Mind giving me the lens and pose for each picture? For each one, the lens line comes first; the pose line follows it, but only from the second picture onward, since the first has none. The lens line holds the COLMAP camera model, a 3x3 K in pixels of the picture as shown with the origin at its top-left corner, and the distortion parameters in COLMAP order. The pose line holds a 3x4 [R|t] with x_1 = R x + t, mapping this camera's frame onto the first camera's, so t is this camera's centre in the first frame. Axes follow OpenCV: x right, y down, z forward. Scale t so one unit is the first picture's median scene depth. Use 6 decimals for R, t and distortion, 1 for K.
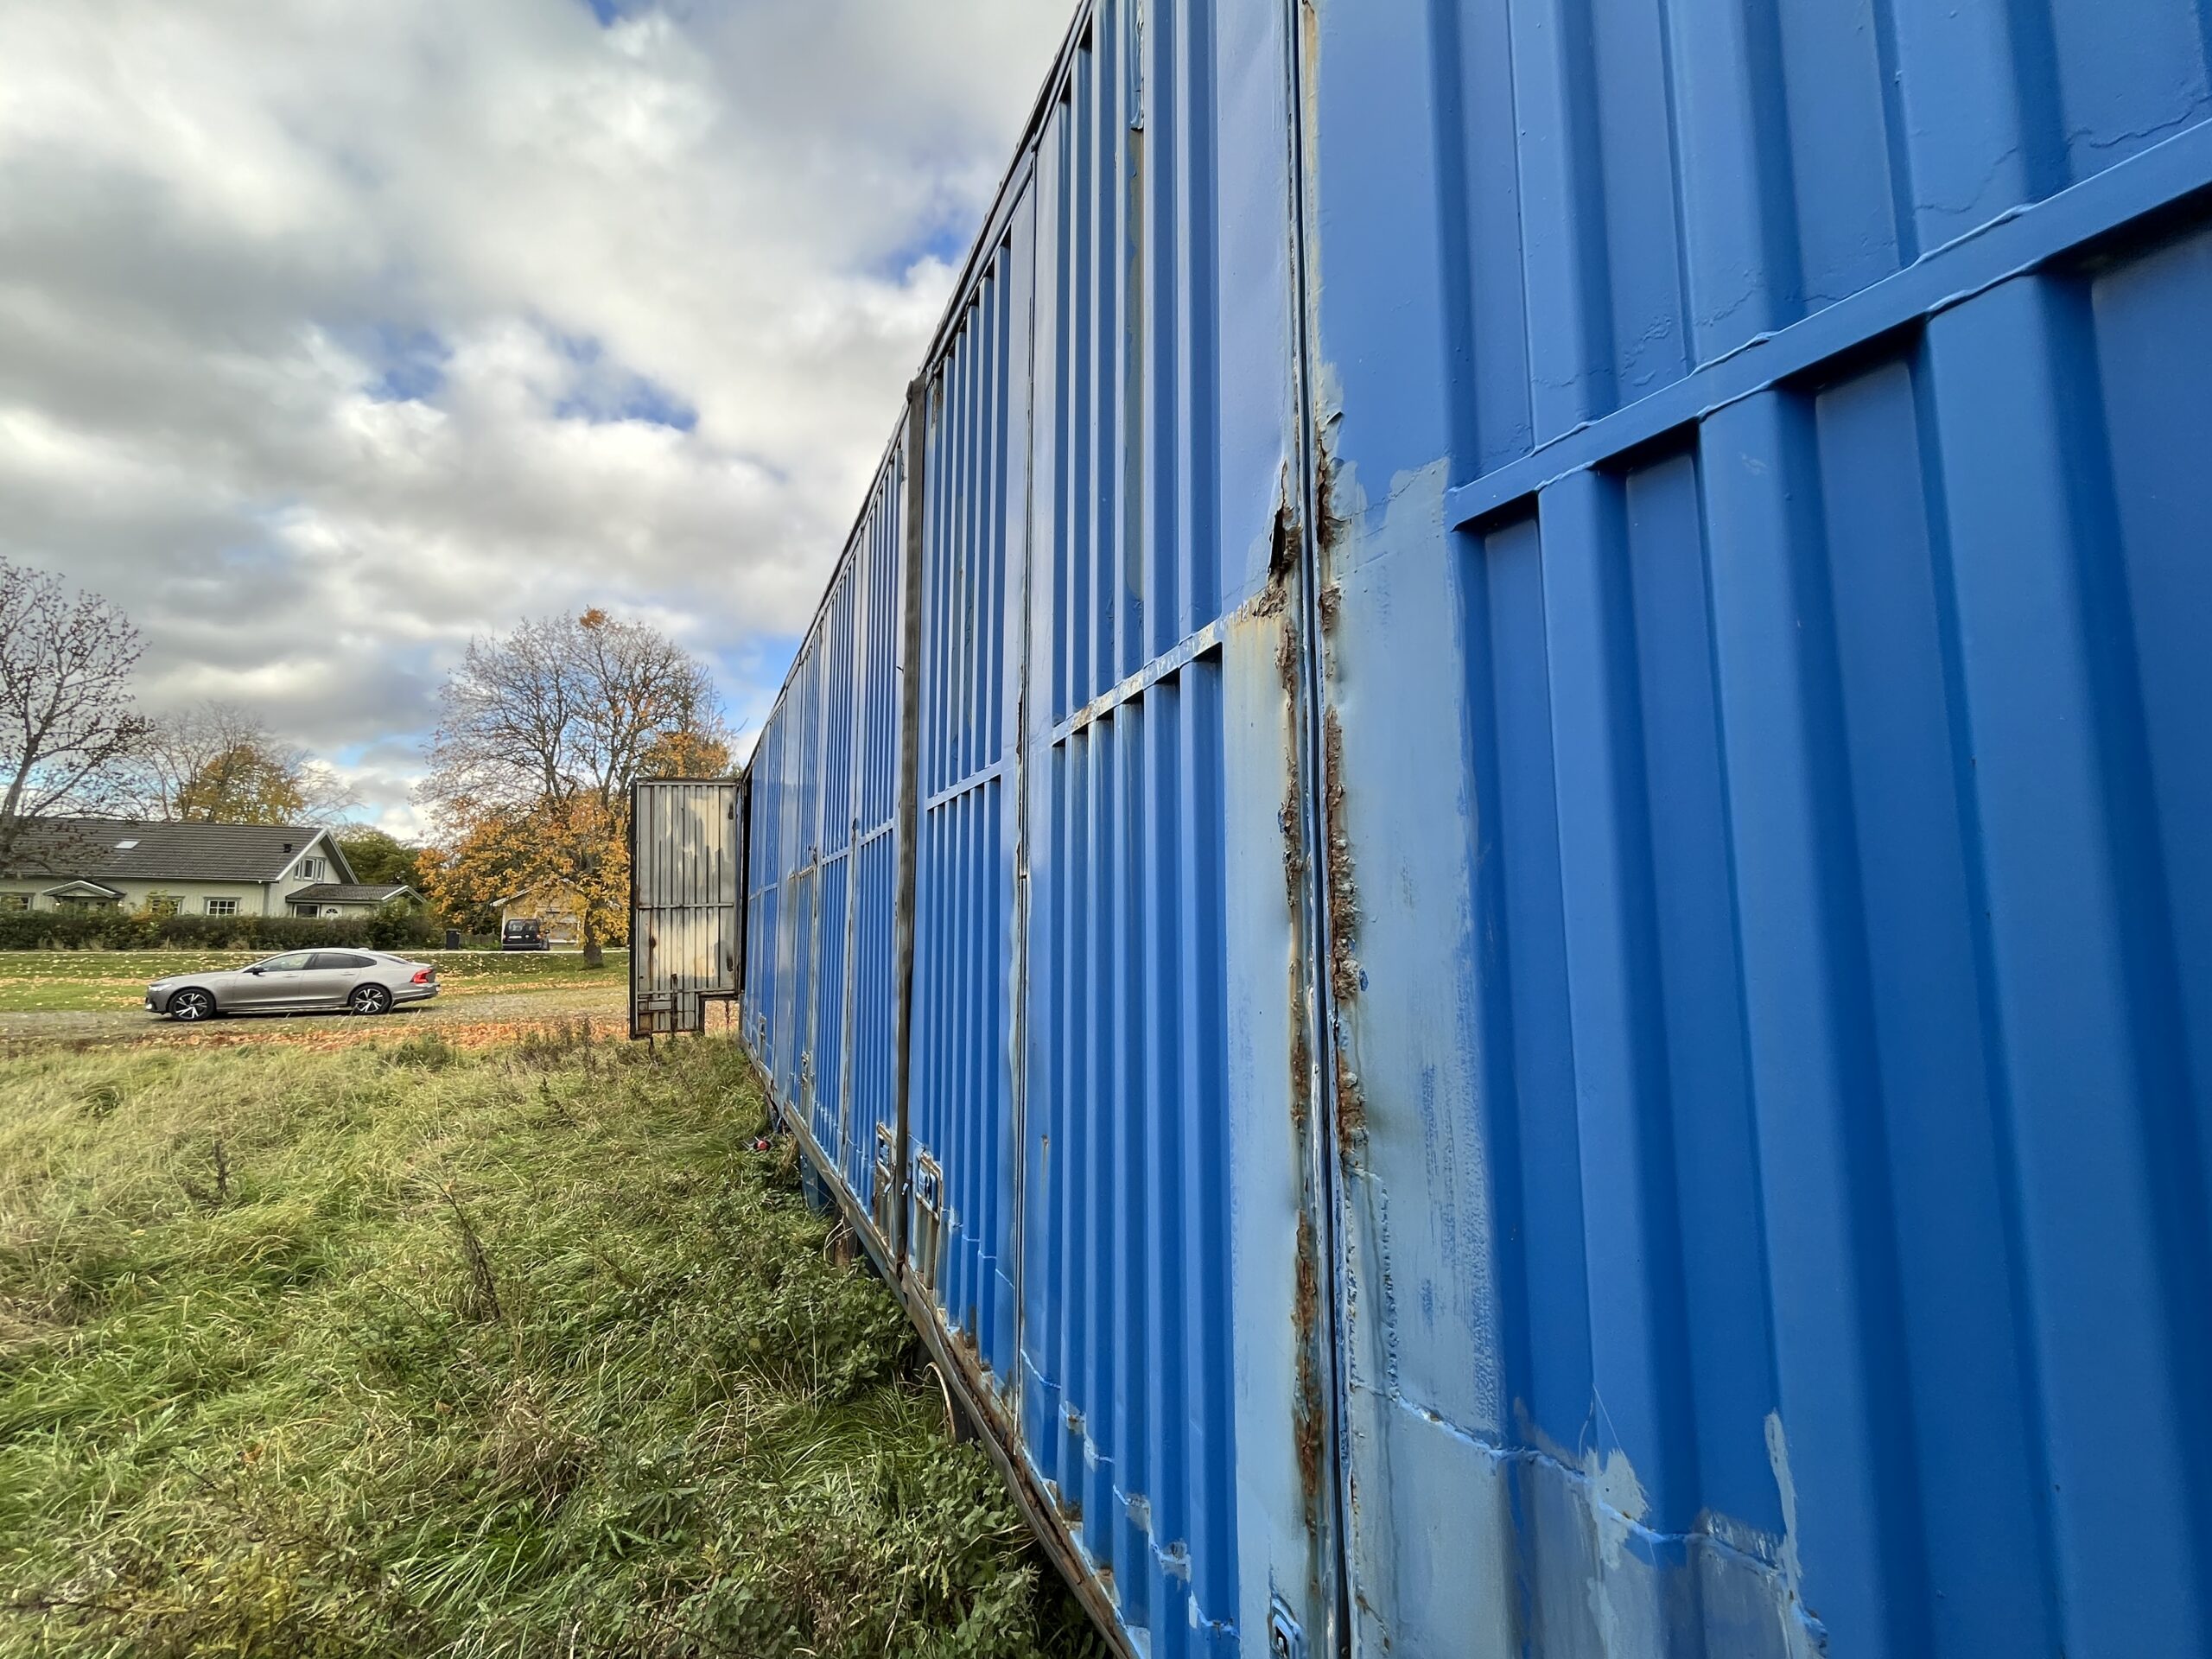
lens RADIAL K [[917.0, 0, 1090.8], [0, 917.0, 841.0], [0, 0, 1]] dist [-0.008597, -0.000636]
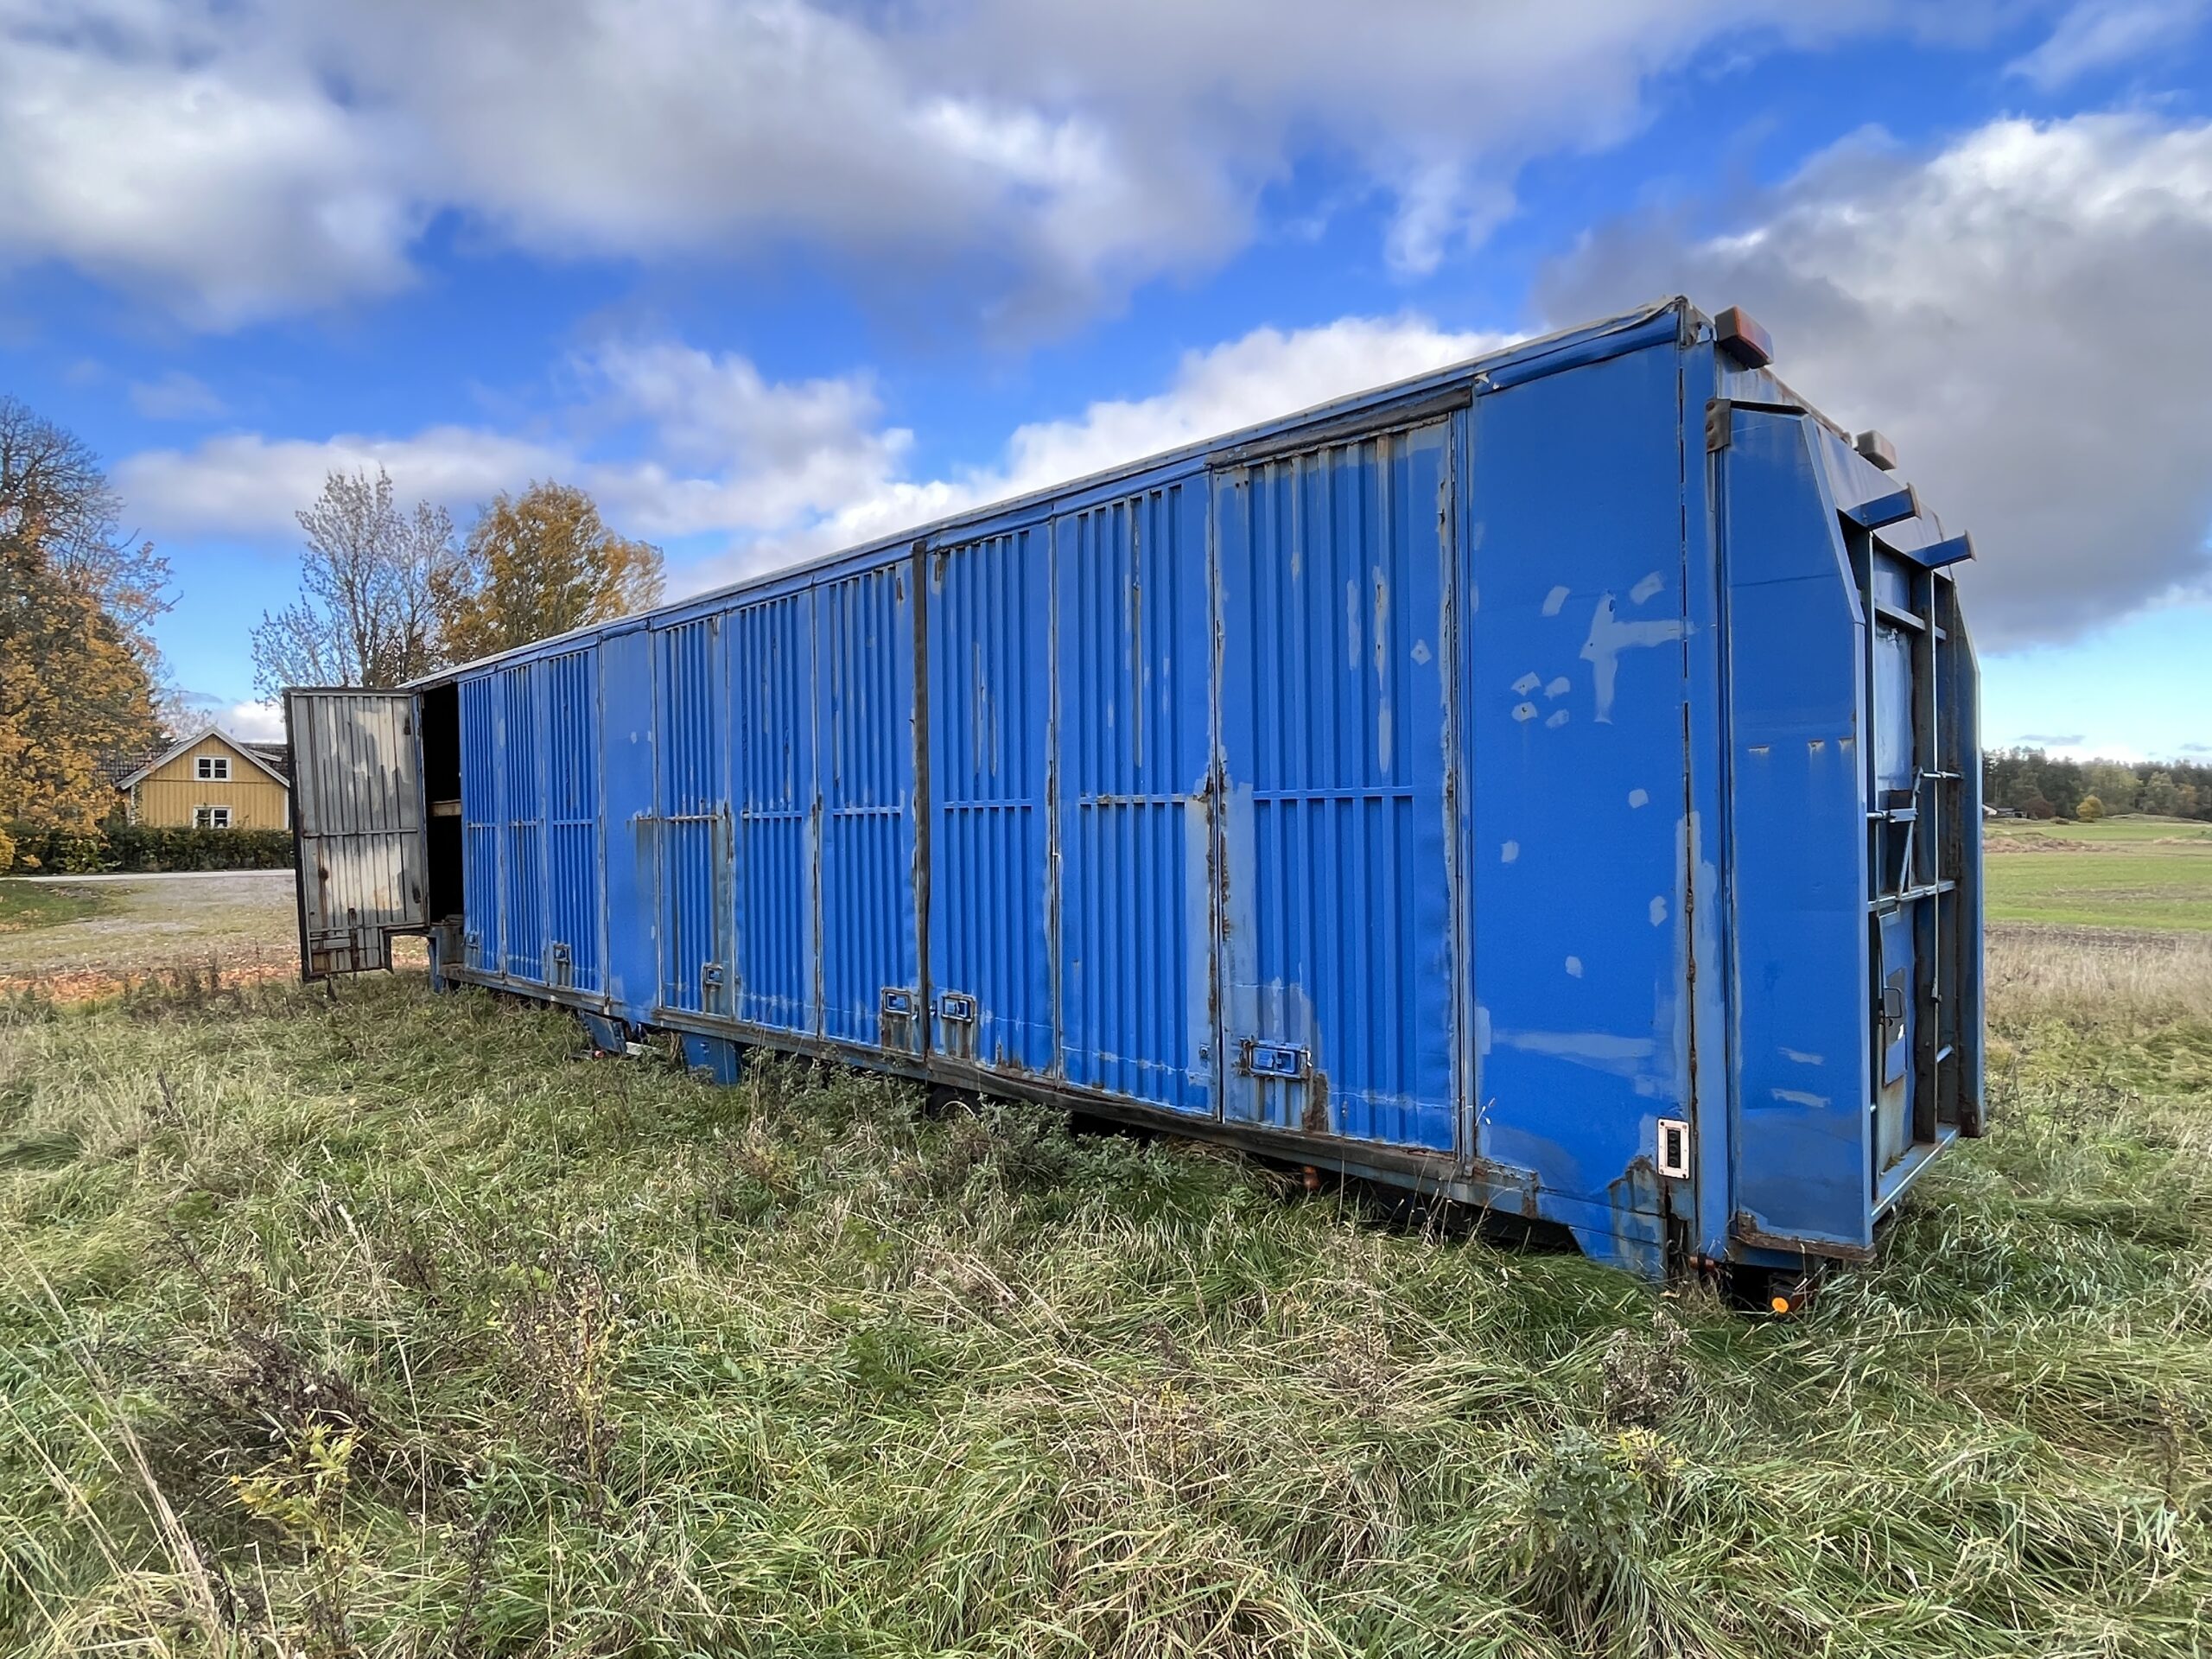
lens RADIAL K [[1174.1, 0, 1102.5], [0, 1174.1, 842.5], [0, 0, 1]] dist [-0.002822, -0.000449]
pose [[0.927963, -0.015914, 0.372333, -1.165737], [-0.024505, 0.994320, 0.103572, -0.333015], [-0.371867, -0.105235, 0.922302, -1.948933]]
